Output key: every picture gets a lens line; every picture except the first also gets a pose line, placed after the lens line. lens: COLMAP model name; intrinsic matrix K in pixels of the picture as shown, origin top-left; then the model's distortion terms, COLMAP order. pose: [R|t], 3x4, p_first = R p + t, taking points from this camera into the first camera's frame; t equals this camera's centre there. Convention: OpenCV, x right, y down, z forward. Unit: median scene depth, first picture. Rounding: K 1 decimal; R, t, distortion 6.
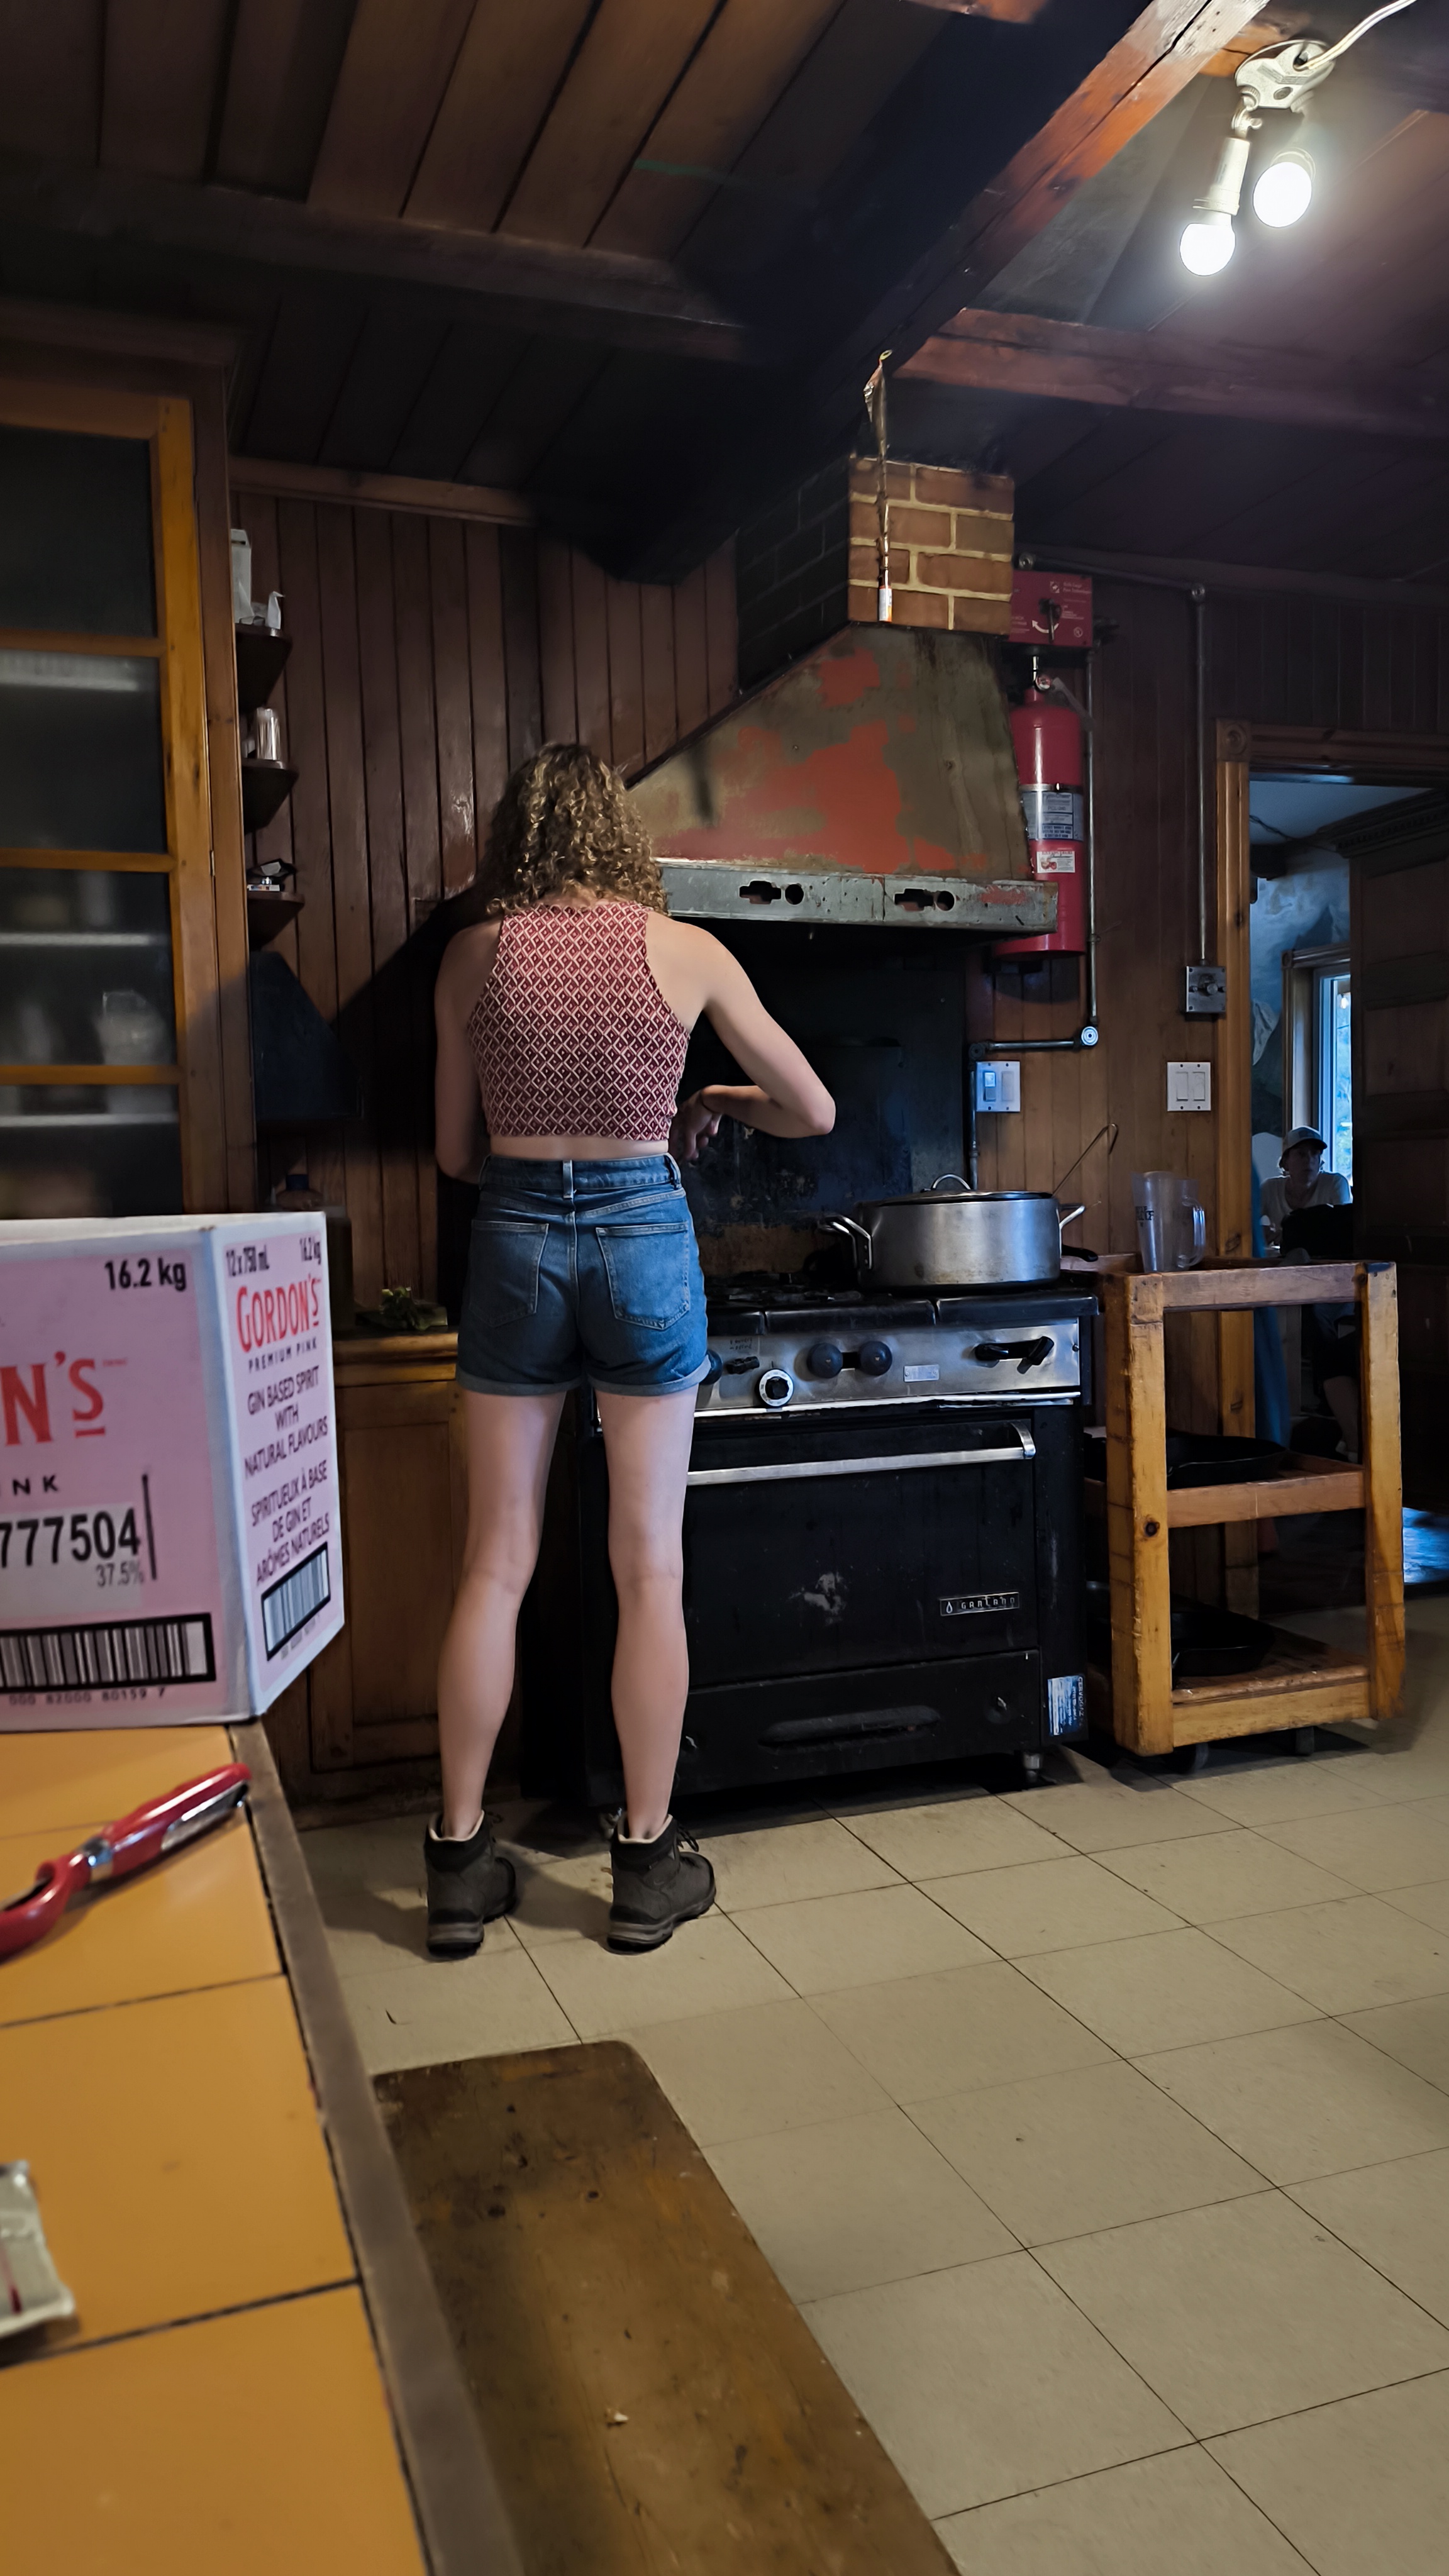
lens RADIAL K [[1843.5, 0, 724.5], [0, 1843.5, 1288.0], [0, 0, 1]] dist [0.078377, -0.109846]
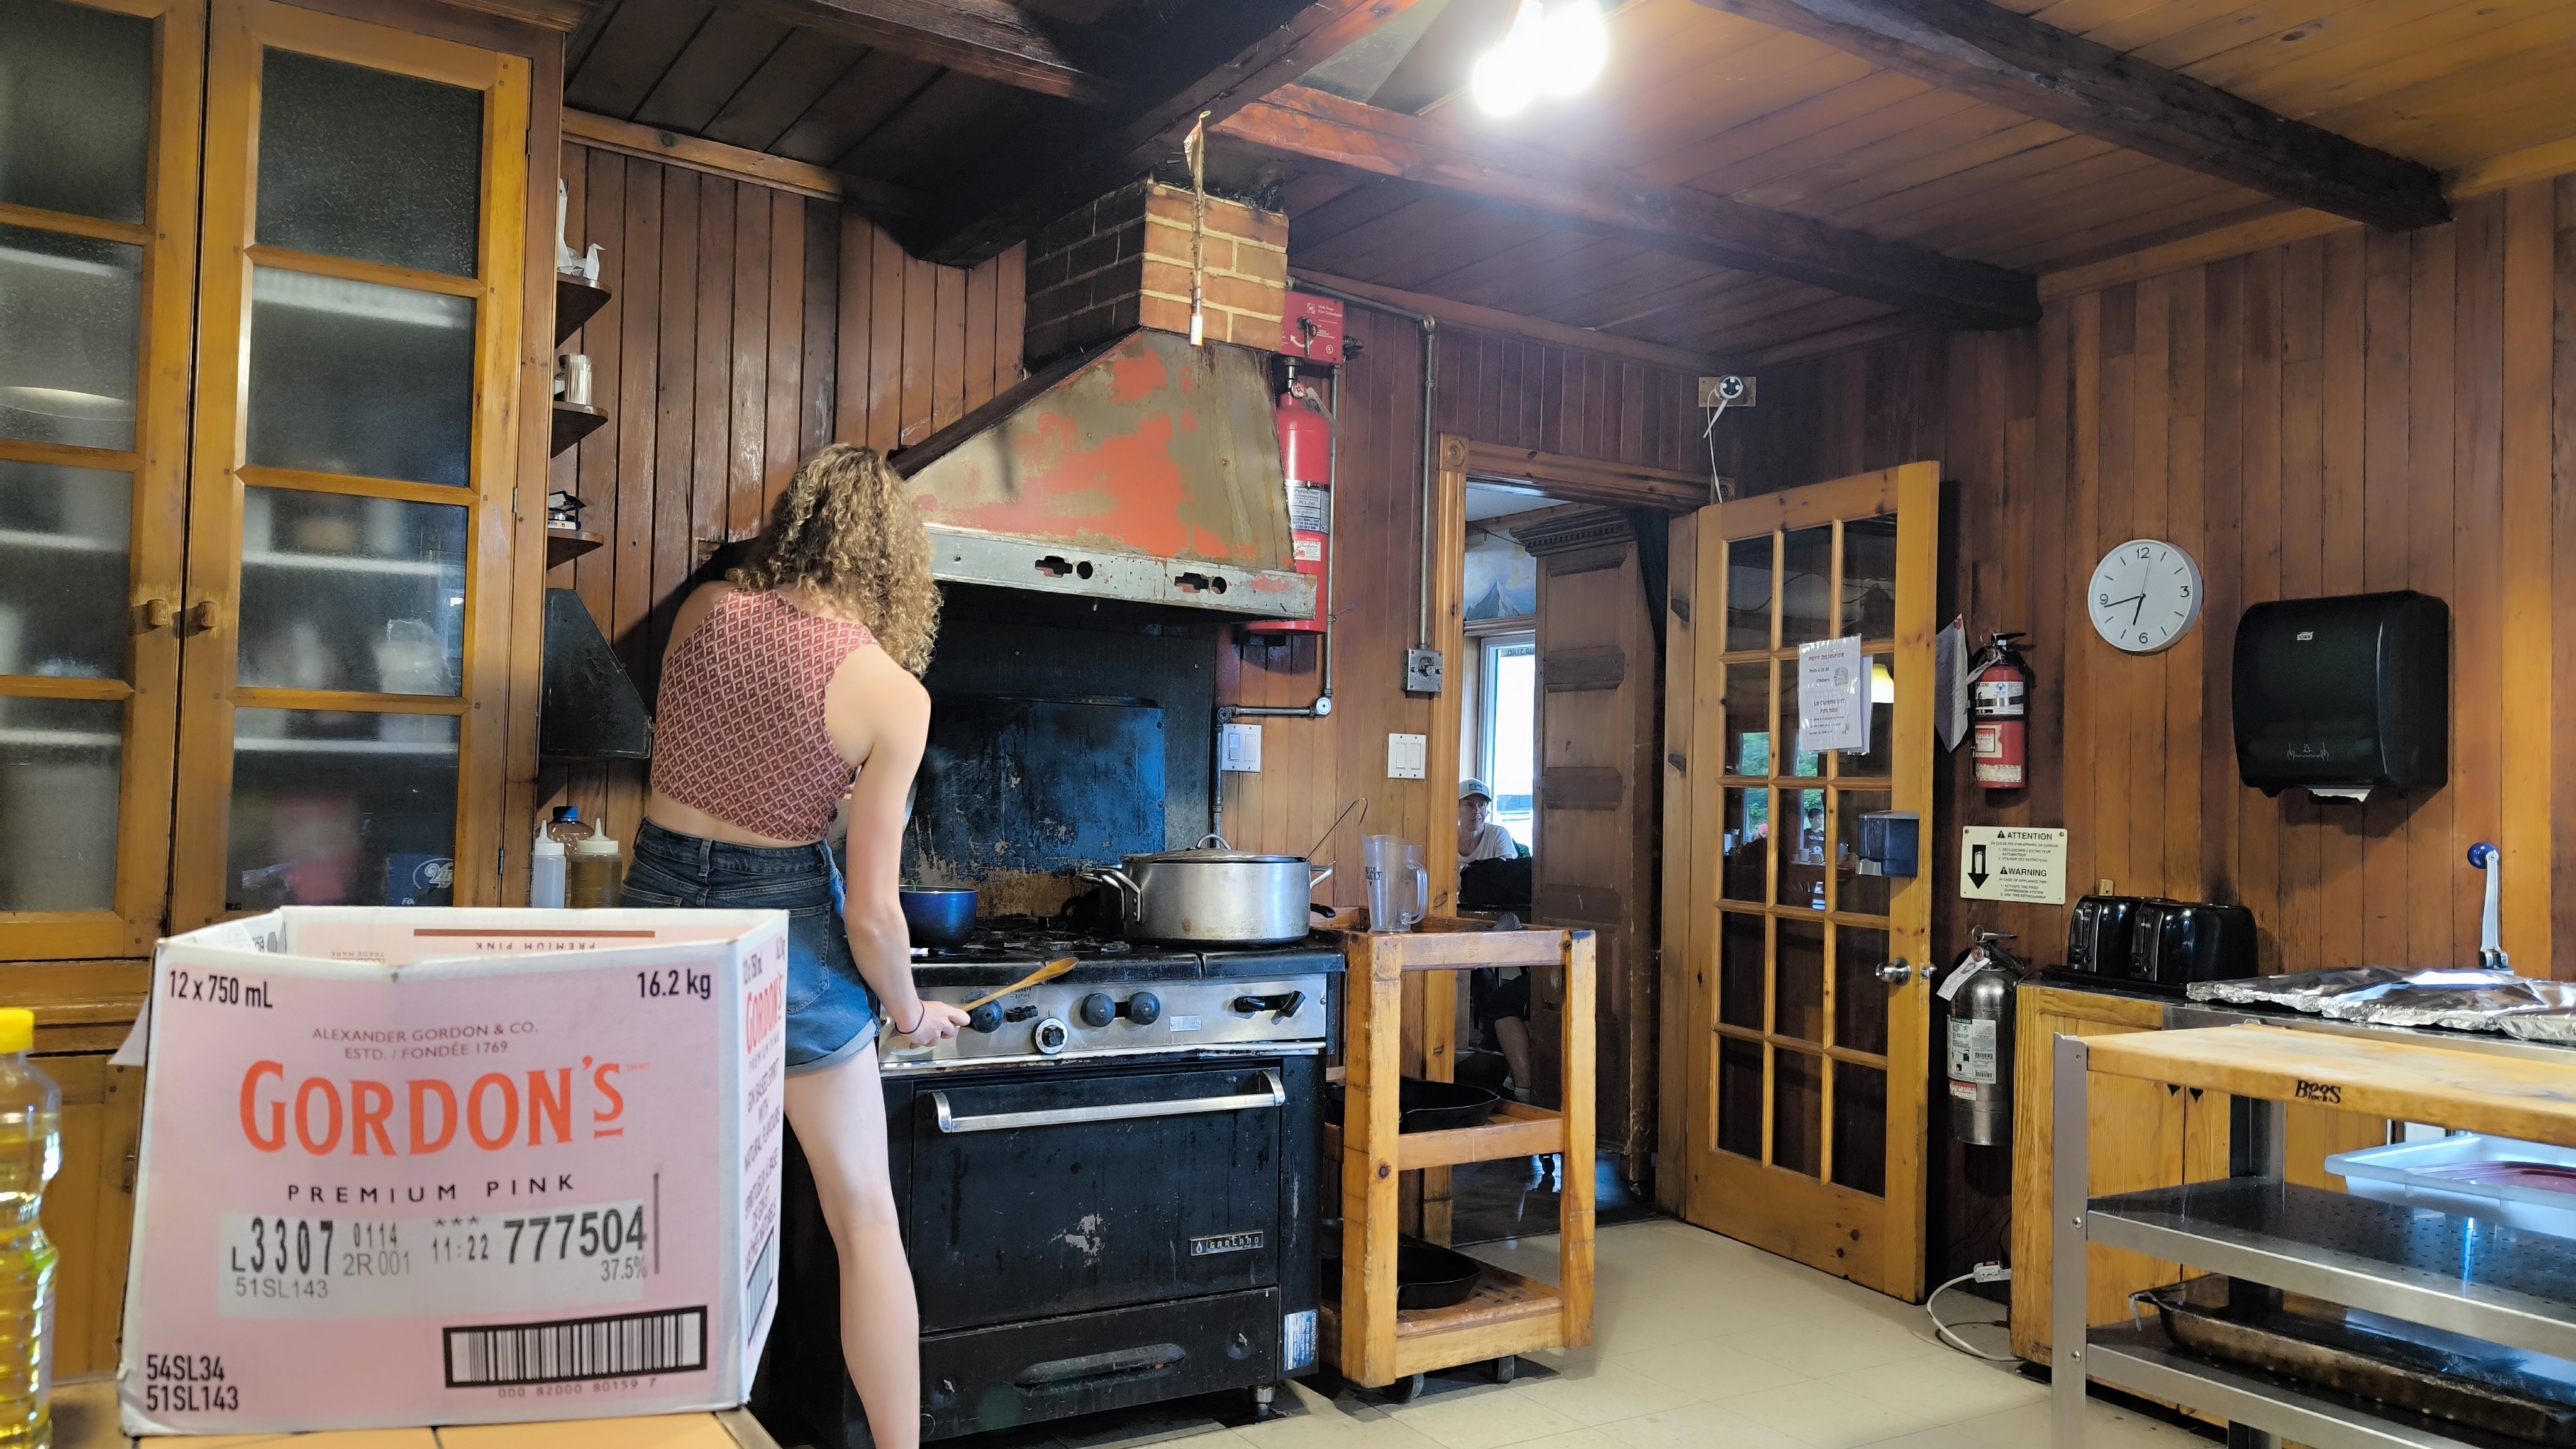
lens RADIAL K [[1843.5, 0, 1234.1], [0, 1843.5, 731.5], [0, 0, 1]] dist [0.078377, -0.109846]
pose [[0.975486, 0.054677, 0.213161, -0.098923], [-0.037455, 0.995760, -0.084016, -0.031820], [-0.216851, 0.073972, 0.973398, -0.055037]]
